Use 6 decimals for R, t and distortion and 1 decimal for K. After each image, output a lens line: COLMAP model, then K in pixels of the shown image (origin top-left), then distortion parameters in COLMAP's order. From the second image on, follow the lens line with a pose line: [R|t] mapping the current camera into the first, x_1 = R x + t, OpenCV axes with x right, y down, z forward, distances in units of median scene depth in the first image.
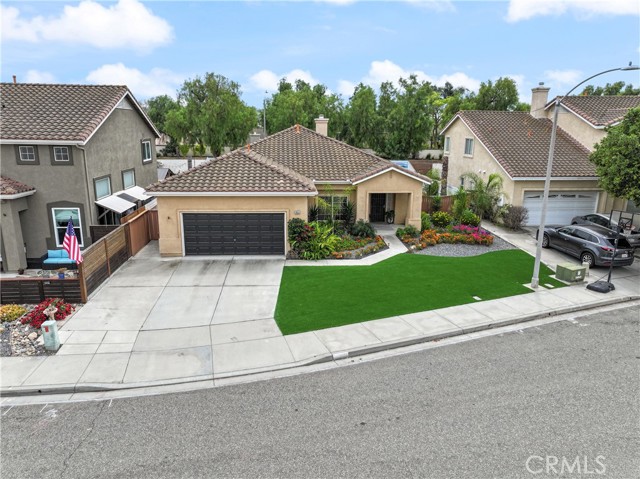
lens RADIAL K [[464.1, 0, 308.7], [0, 464.1, 239.3], [0, 0, 1]] dist [0.001803, -0.001948]
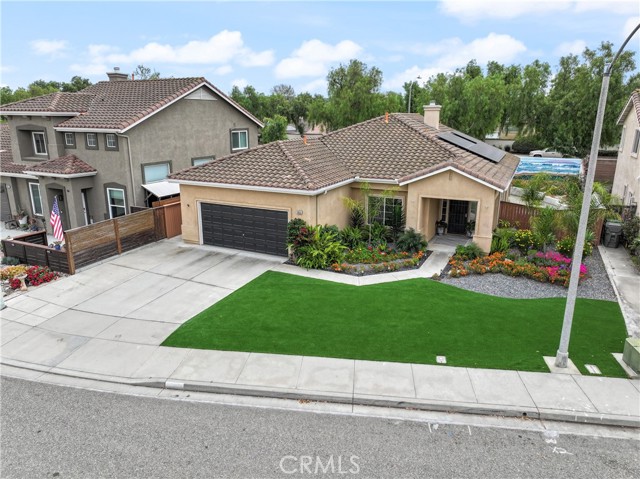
lens RADIAL K [[454.4, 0, 303.8], [0, 454.4, 239.5], [0, 0, 1]] dist [0.002979, 0.002319]
pose [[0.862470, 0.126448, -0.490058, 0.414252], [-0.113573, 0.991946, 0.056068, -0.056105], [0.493201, 0.007301, 0.869885, 0.249522]]
